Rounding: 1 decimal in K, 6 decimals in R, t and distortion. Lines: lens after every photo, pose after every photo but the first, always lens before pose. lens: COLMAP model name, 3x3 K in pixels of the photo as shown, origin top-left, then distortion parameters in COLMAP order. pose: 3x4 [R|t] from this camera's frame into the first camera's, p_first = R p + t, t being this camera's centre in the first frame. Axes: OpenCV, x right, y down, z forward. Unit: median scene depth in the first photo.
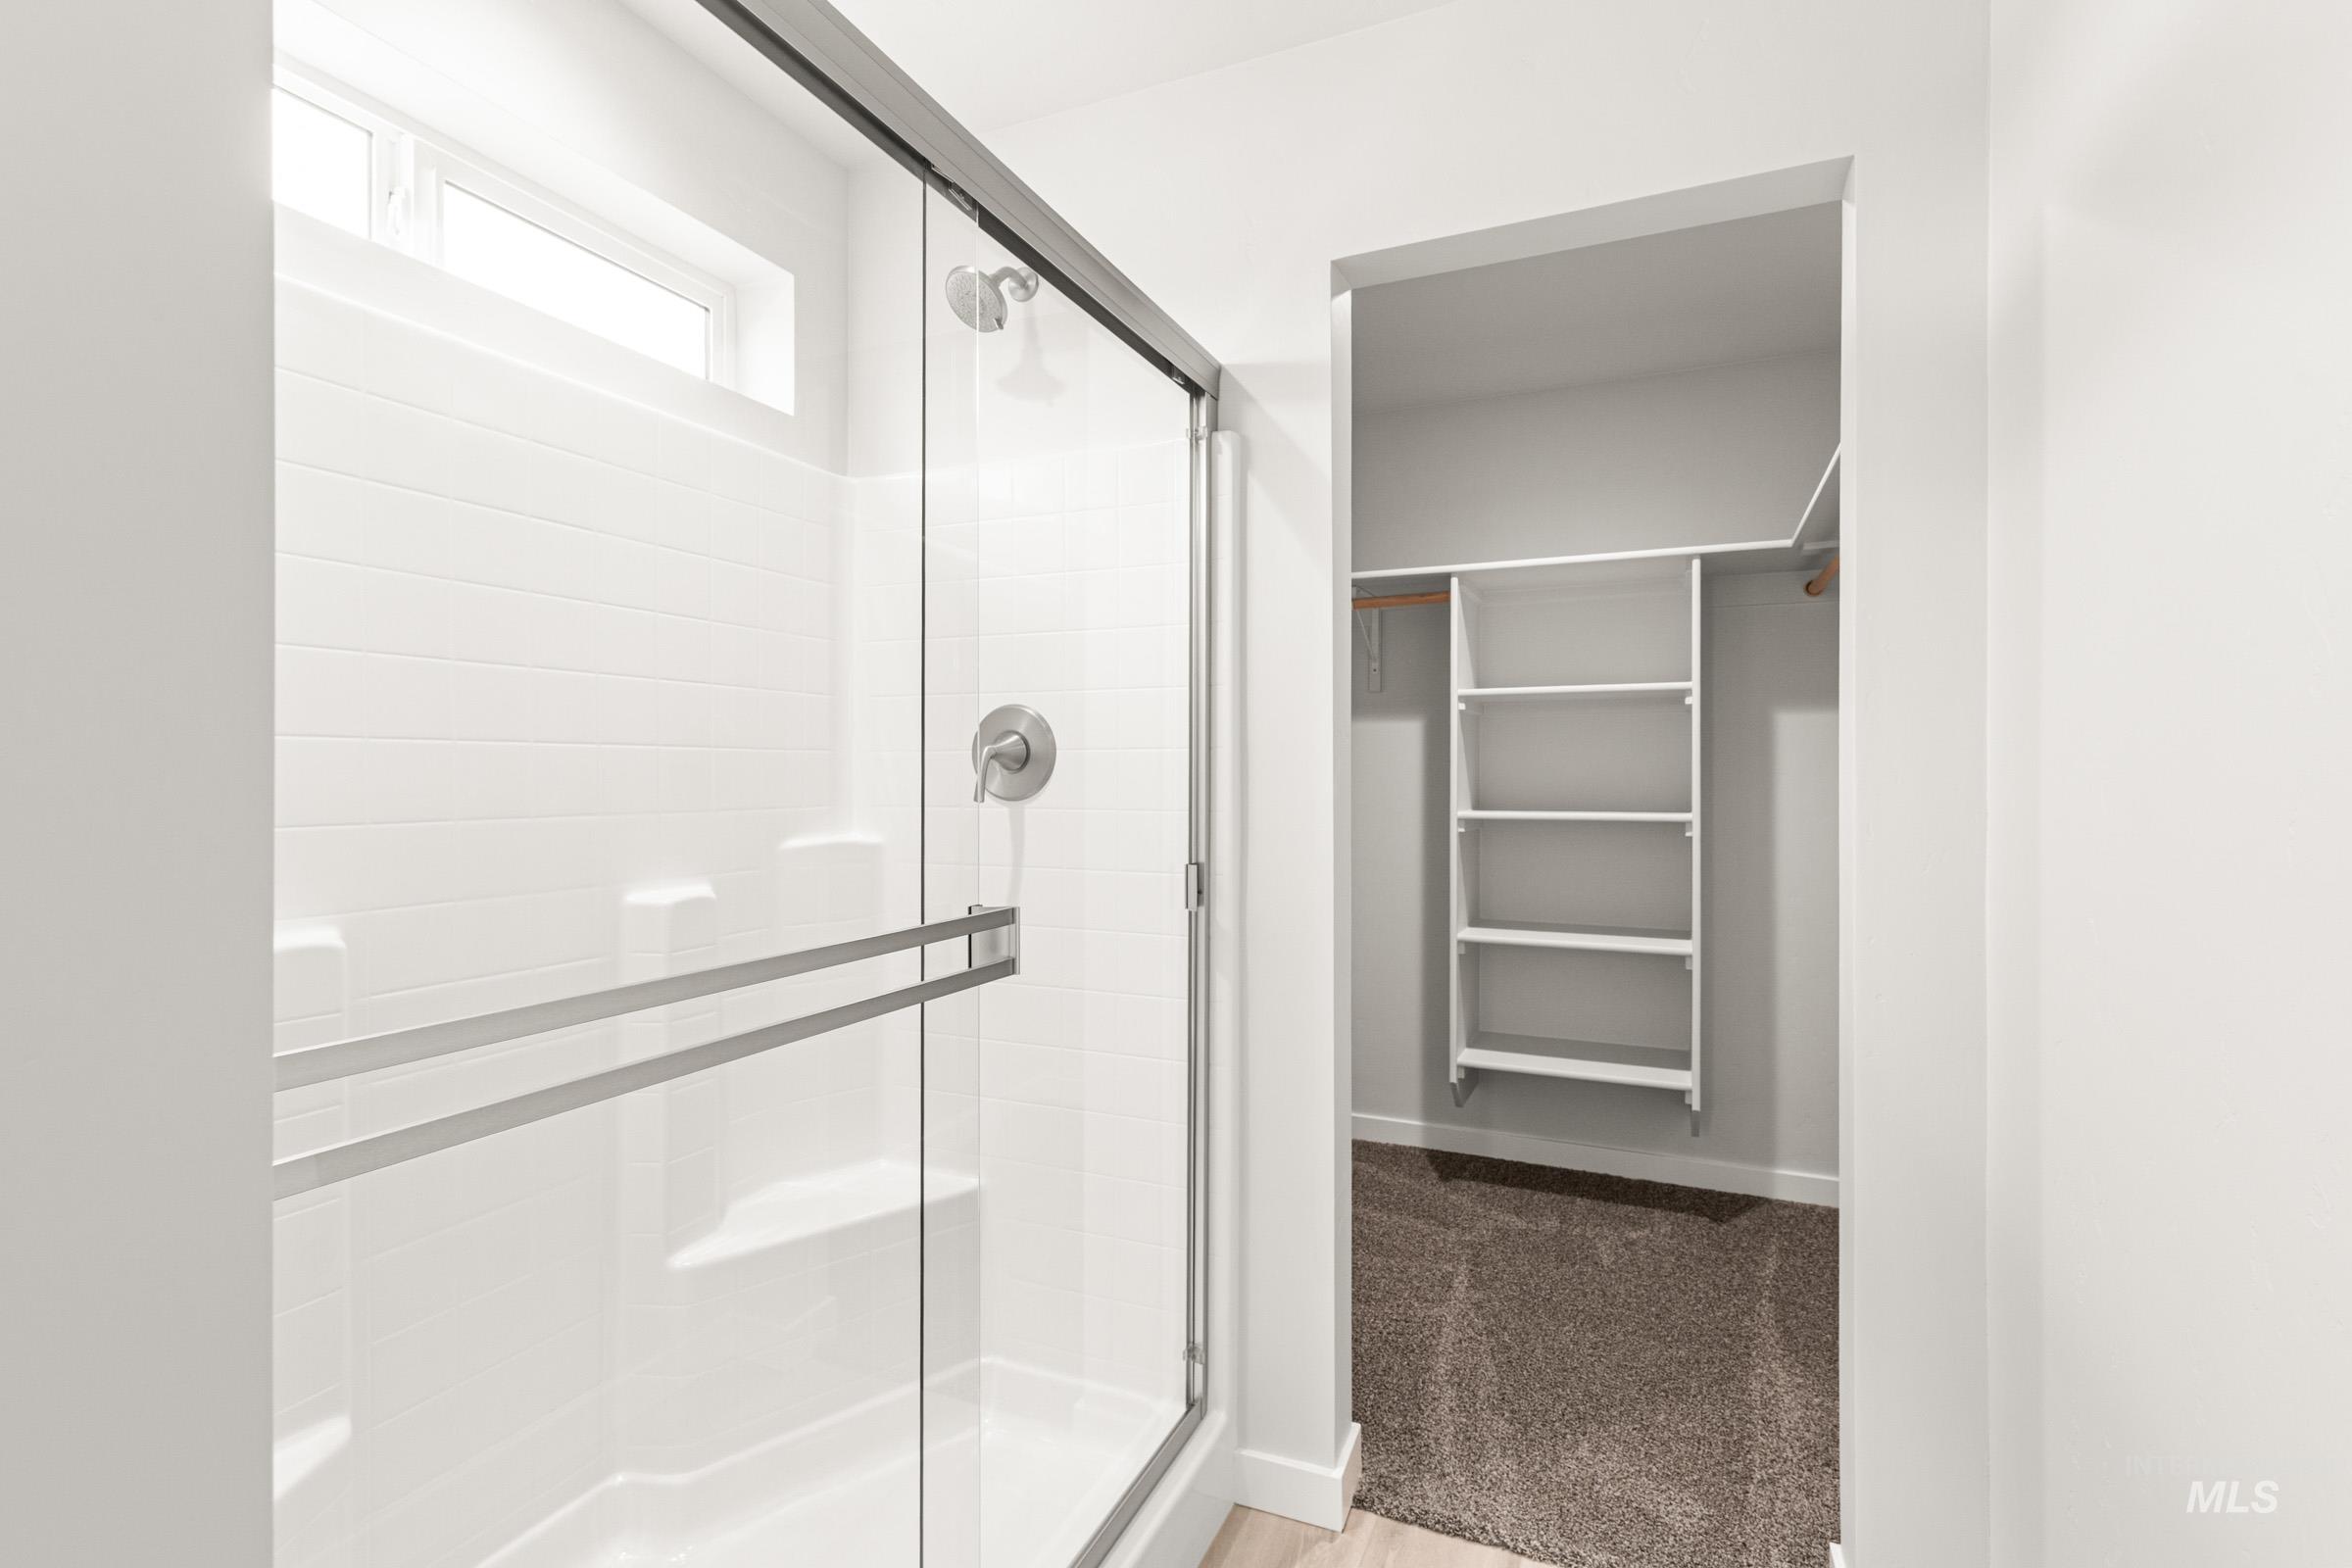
lens RADIAL K [[1101.8, 0, 1159.9], [0, 1101.8, 804.5], [0, 0, 1]] dist [0.004523, 0.000625]
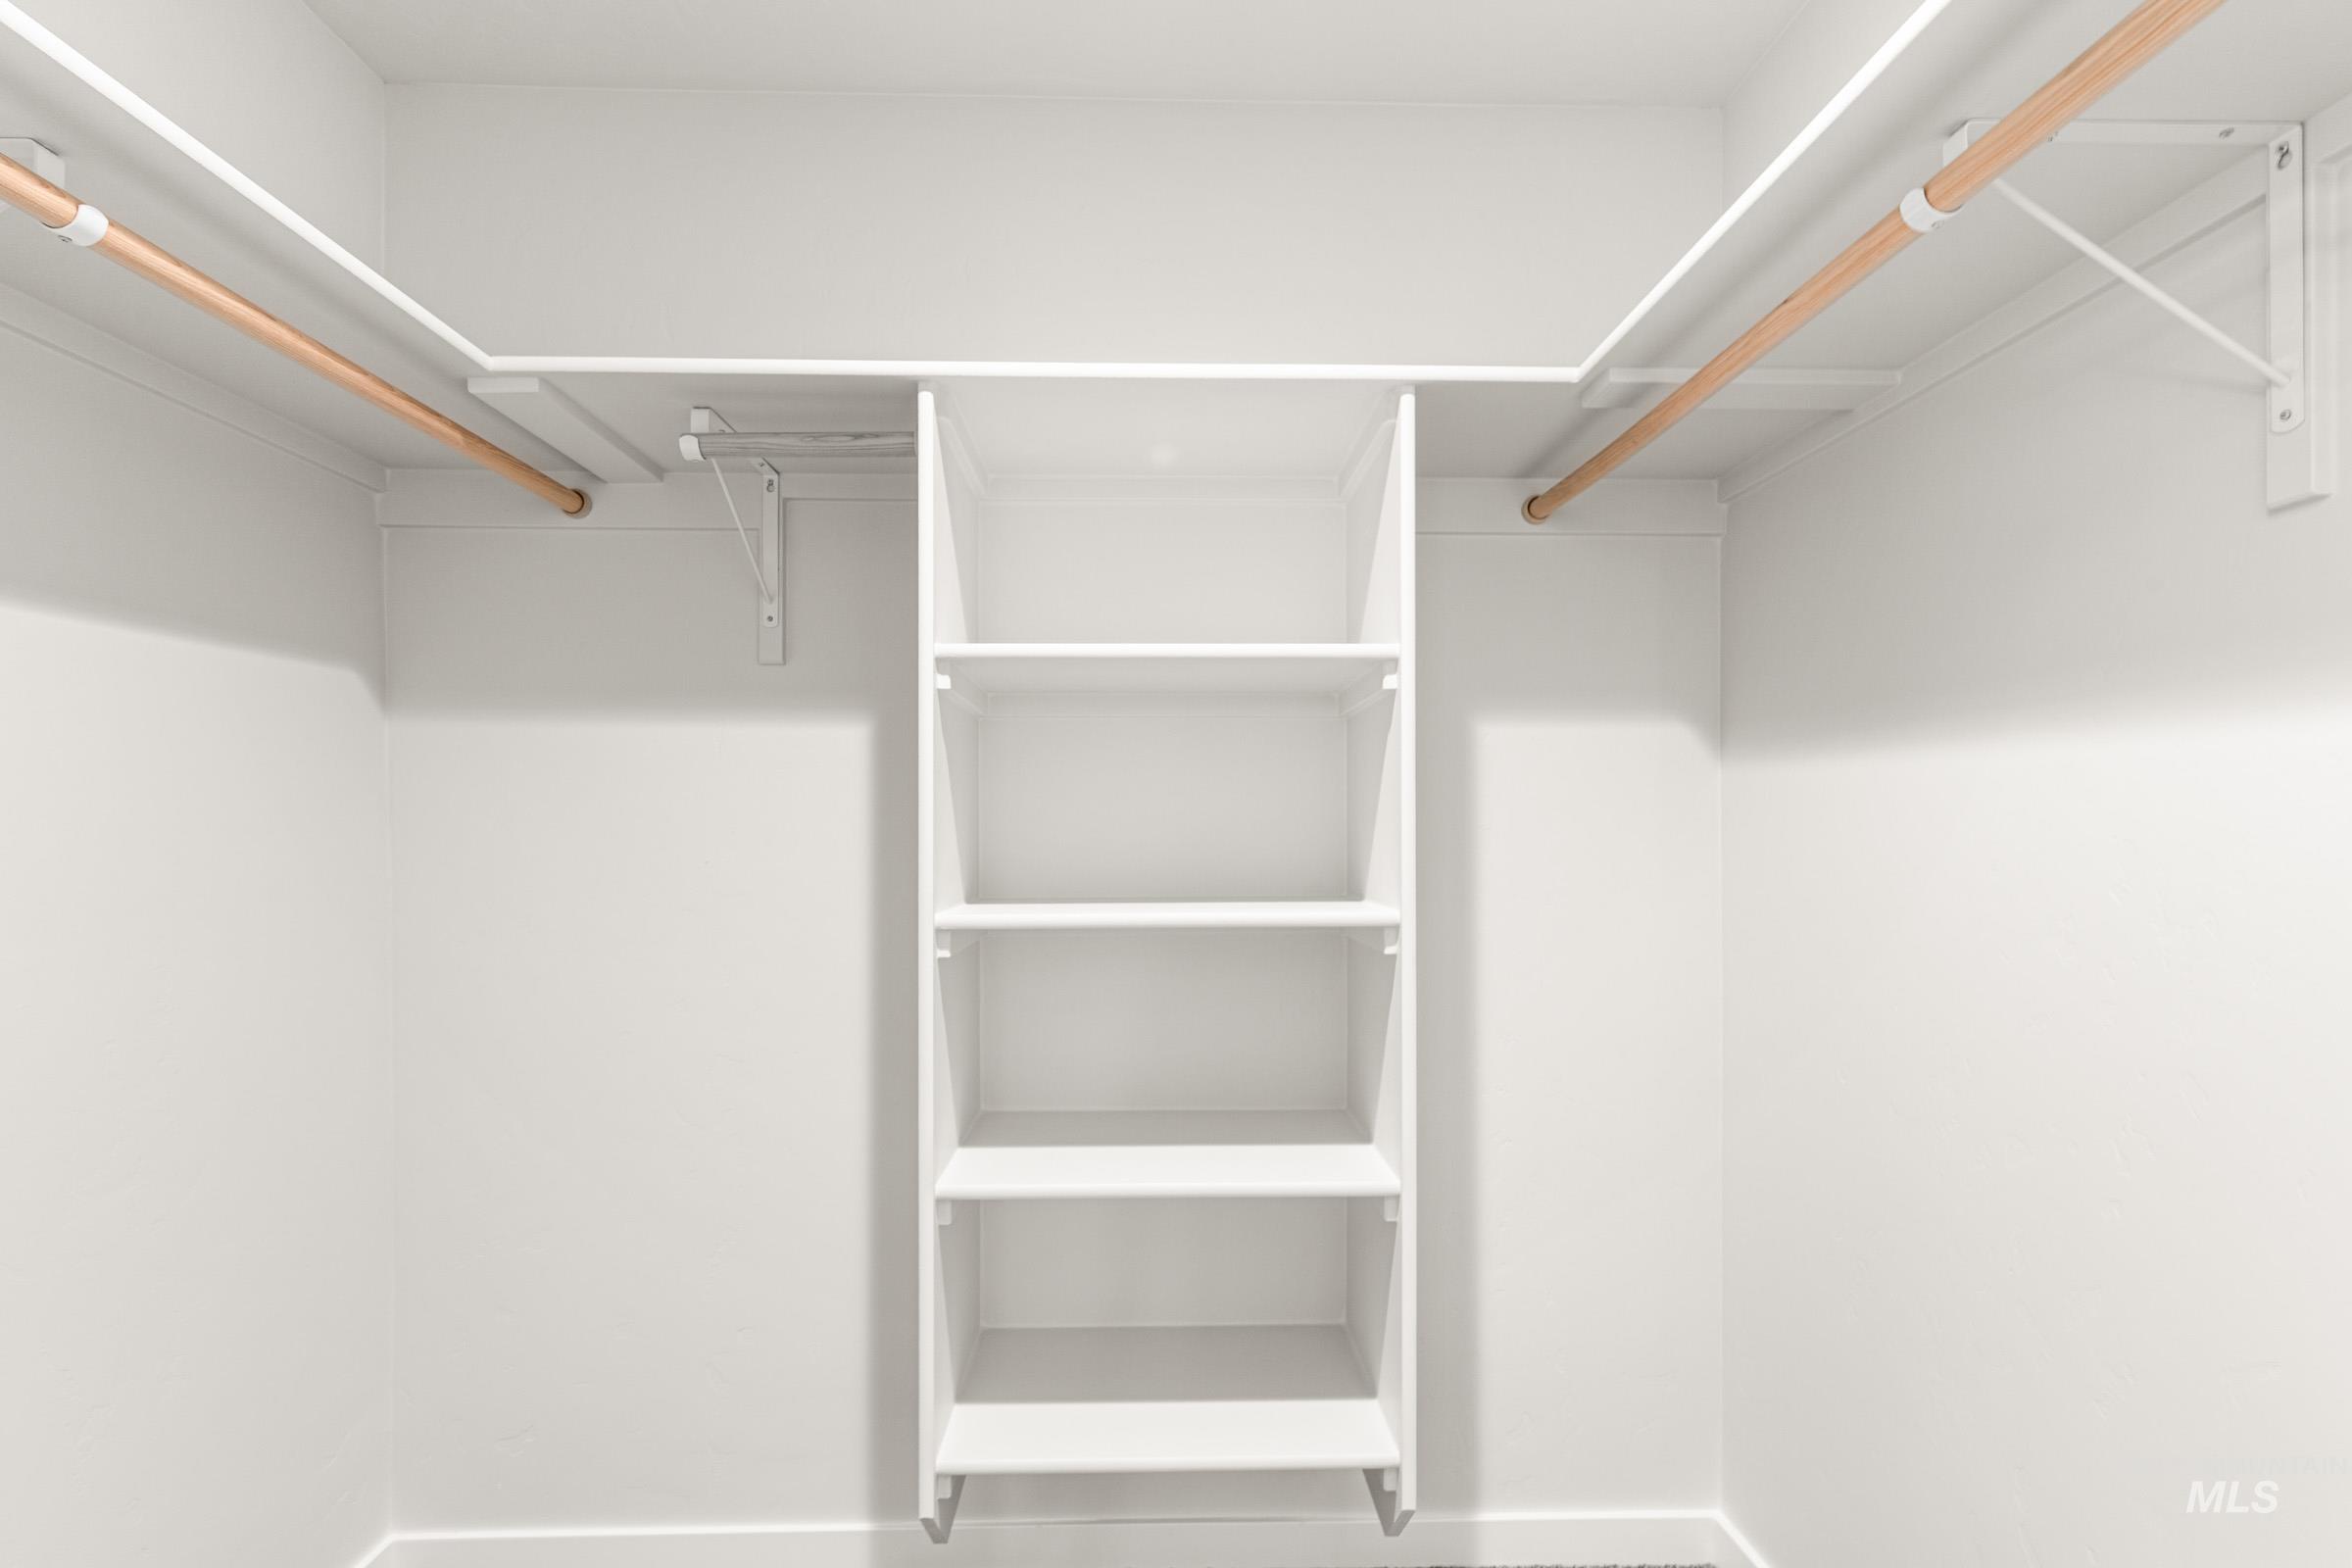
lens RADIAL K [[1174.7, 0, 1168.2], [0, 1174.7, 841.1], [0, 0, 1]] dist [0.000463, -0.000029]
pose [[0.899309, 0.002092, 0.437309, 0.143868], [0.009308, 0.999670, -0.023924, -0.009702], [-0.437215, 0.025586, 0.898993, 0.518369]]
